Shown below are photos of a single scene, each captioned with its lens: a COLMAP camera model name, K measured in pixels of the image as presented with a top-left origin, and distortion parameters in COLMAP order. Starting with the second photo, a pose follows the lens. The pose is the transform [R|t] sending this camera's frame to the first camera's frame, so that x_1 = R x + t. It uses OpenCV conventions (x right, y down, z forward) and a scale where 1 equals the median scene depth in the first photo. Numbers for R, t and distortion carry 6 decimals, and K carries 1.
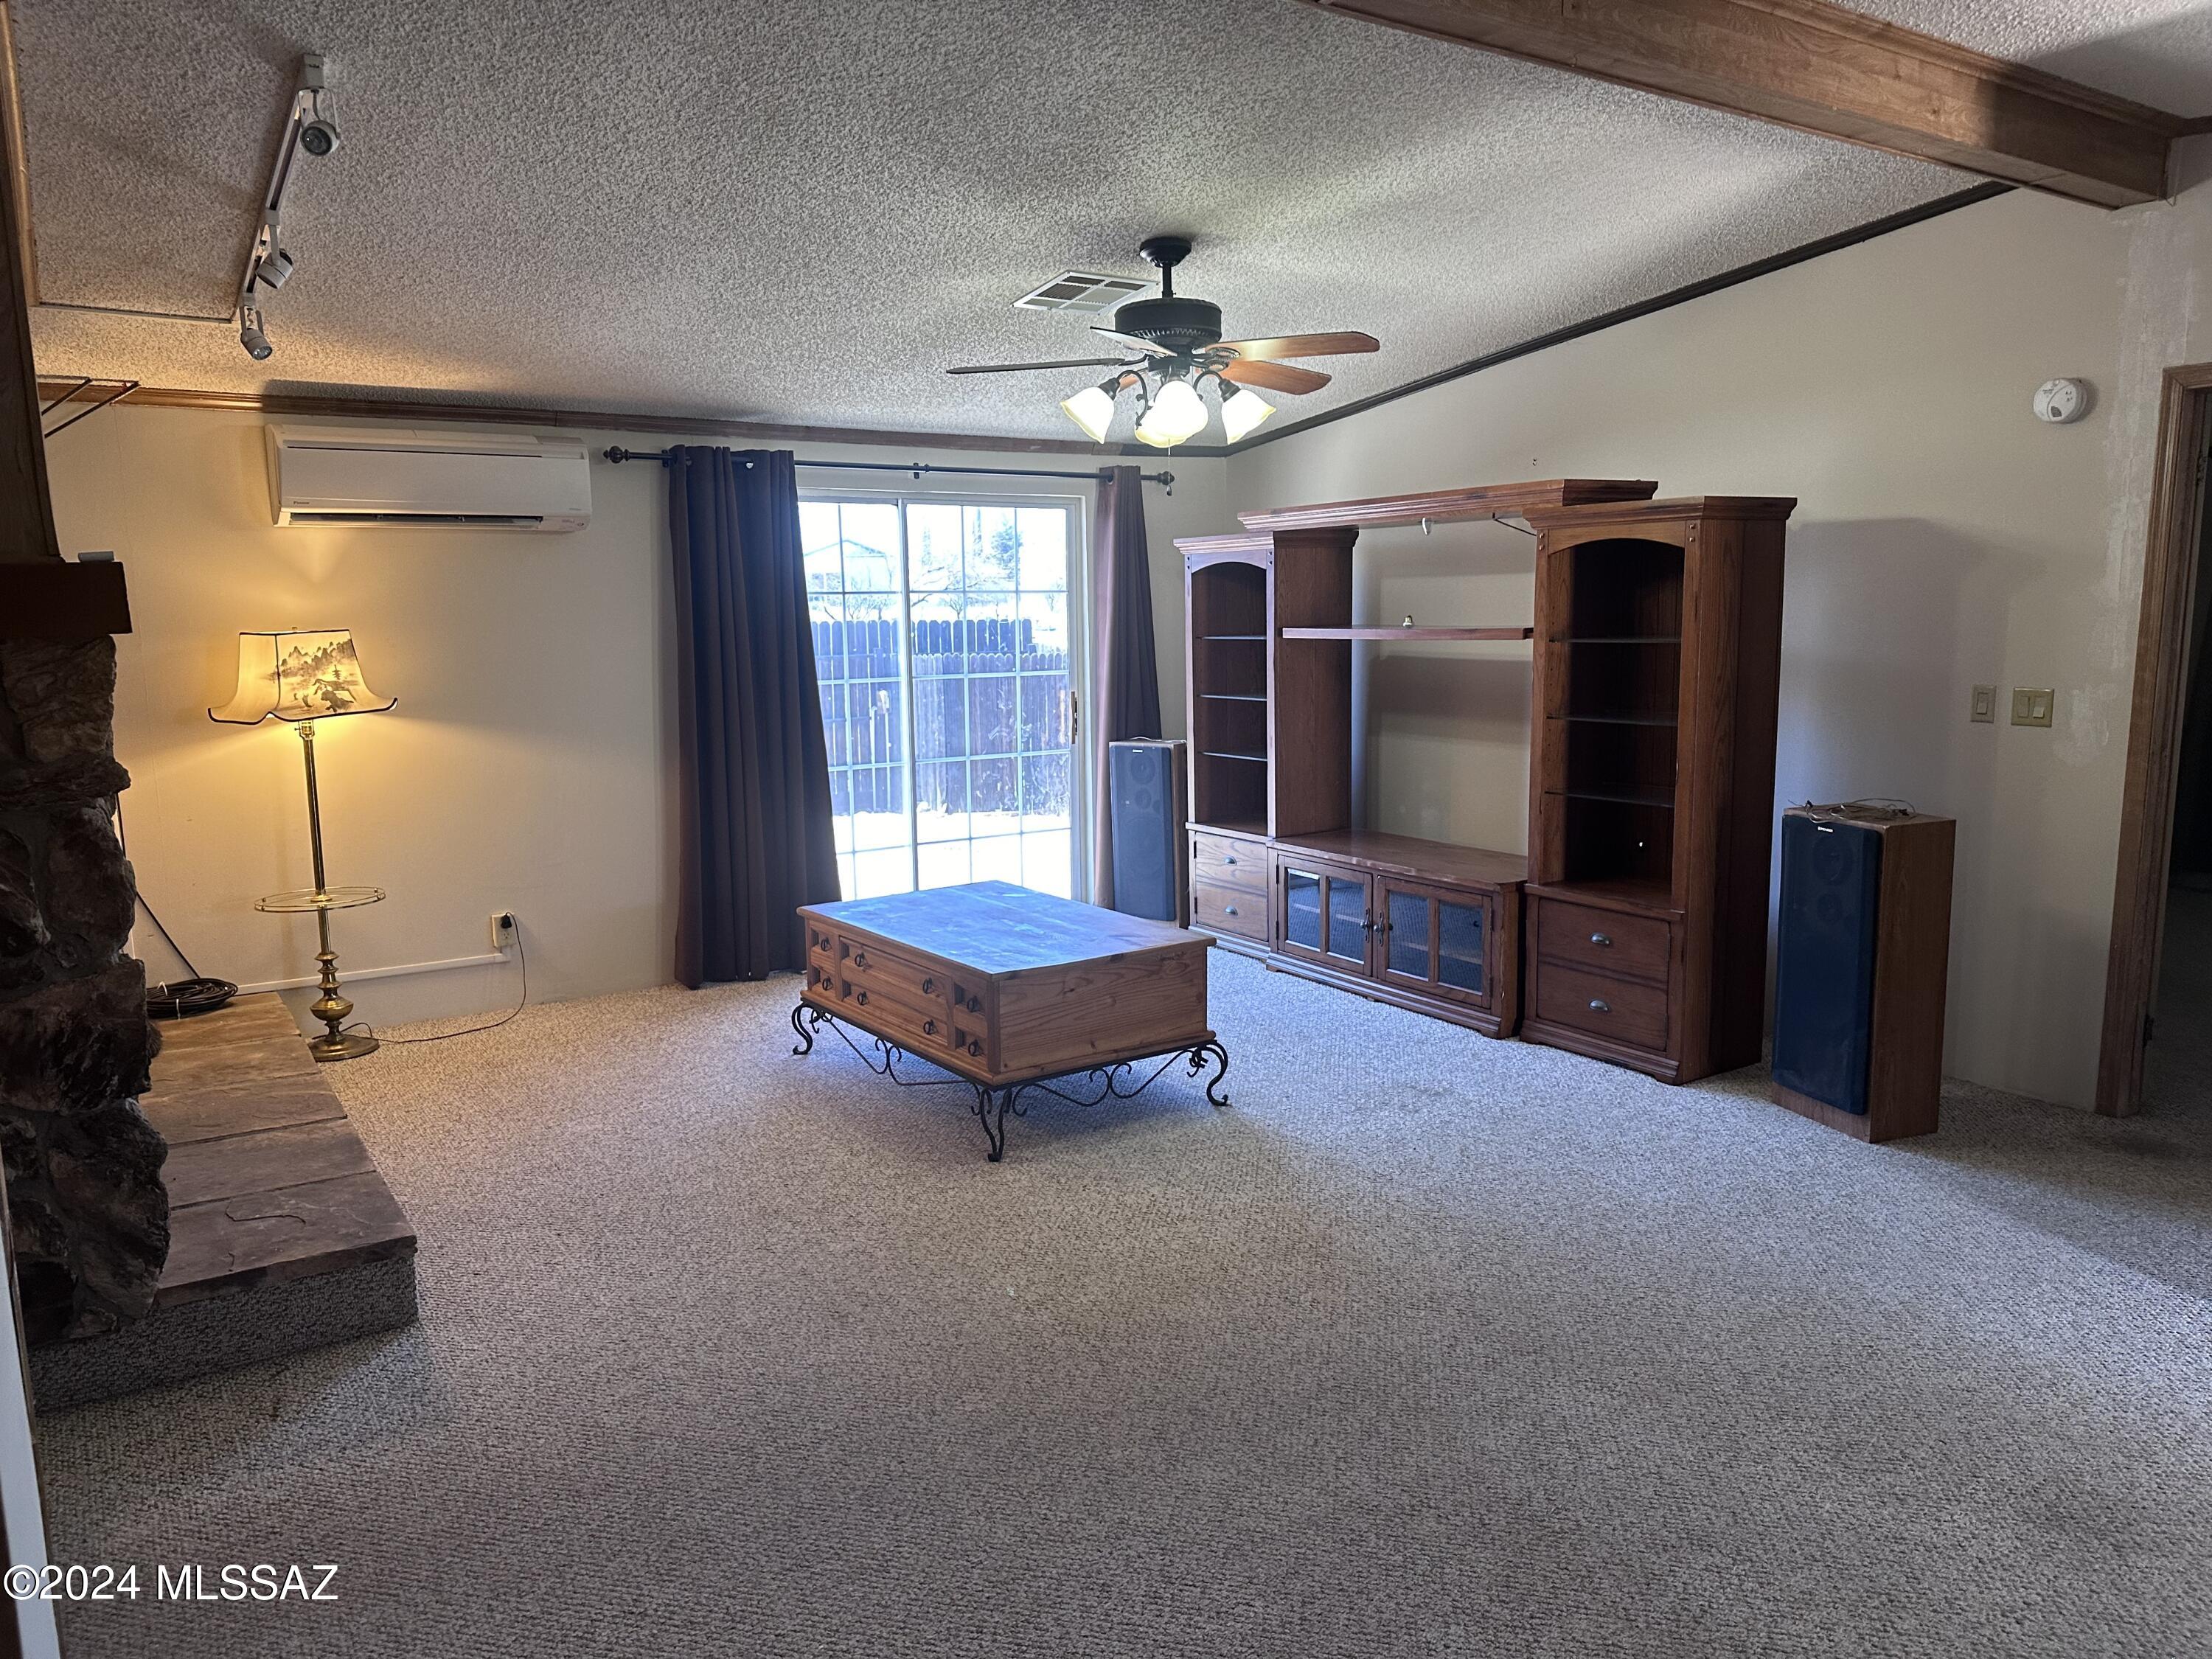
lens RADIAL K [[1556.5, 0, 1103.6], [0, 1556.5, 827.6], [0, 0, 1]] dist [0.076114, -0.096859]
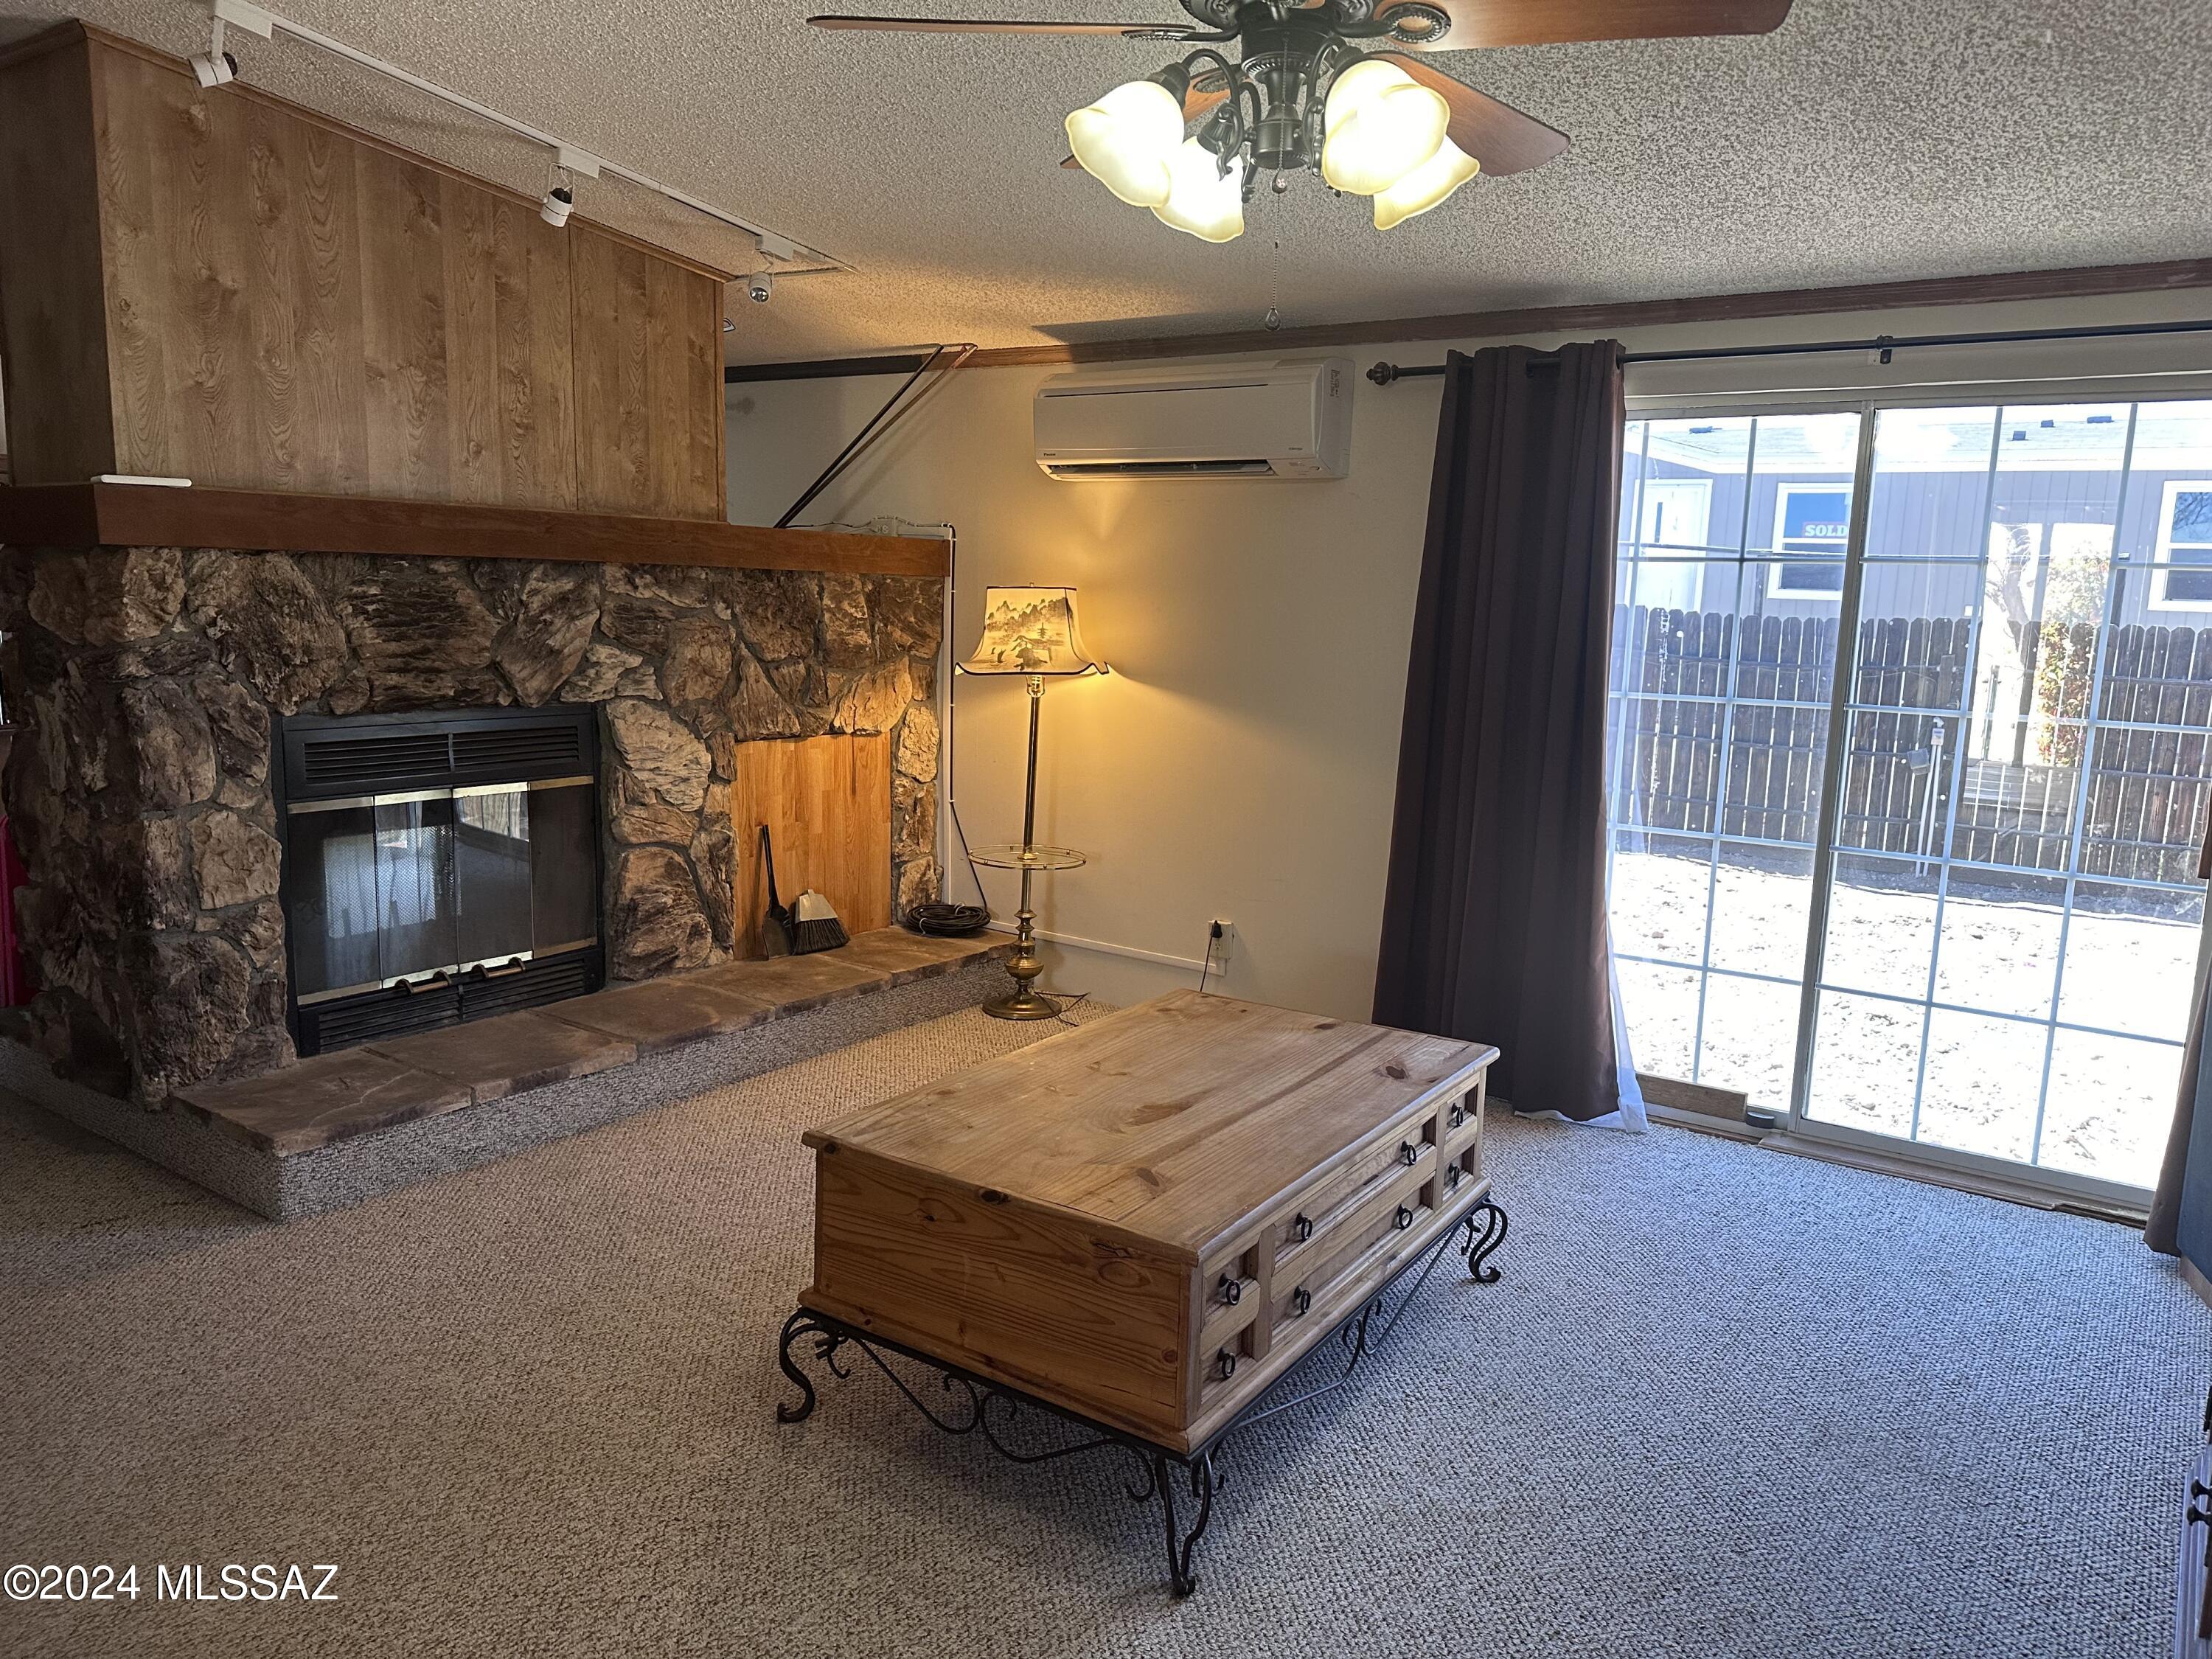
lens RADIAL K [[1556.5, 0, 1106.8], [0, 1556.5, 828.9], [0, 0, 1]] dist [0.076114, -0.096859]
pose [[0.358776, 0.172011, -0.917438, 0.412483], [-0.164708, 0.979118, 0.119164, -0.095429], [0.918777, 0.108357, 0.379615, 0.656410]]
